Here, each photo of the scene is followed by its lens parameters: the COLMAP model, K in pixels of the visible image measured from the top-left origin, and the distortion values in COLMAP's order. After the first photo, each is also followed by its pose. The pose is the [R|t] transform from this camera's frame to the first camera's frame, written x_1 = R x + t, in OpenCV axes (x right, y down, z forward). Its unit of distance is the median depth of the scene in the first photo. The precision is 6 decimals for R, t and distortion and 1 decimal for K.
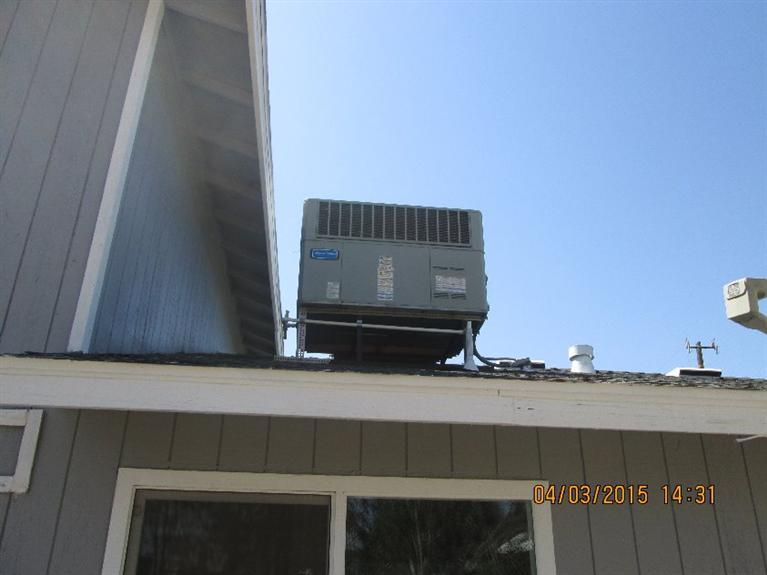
lens RADIAL K [[645.8, 0, 381.4], [0, 645.8, 284.6], [0, 0, 1]] dist [-0.009369, -0.012205]
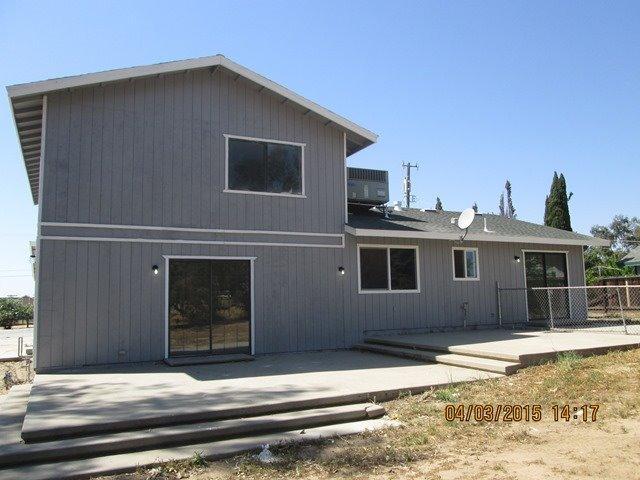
lens RADIAL K [[538.8, 0, 319.6], [0, 538.8, 240.5], [0, 0, 1]] dist [-0.009369, -0.012205]
pose [[0.944441, -0.000722, 0.328681, -1.251052], [-0.099359, 0.952585, 0.287594, -0.599864], [-0.313304, -0.304273, 0.899588, -1.768678]]
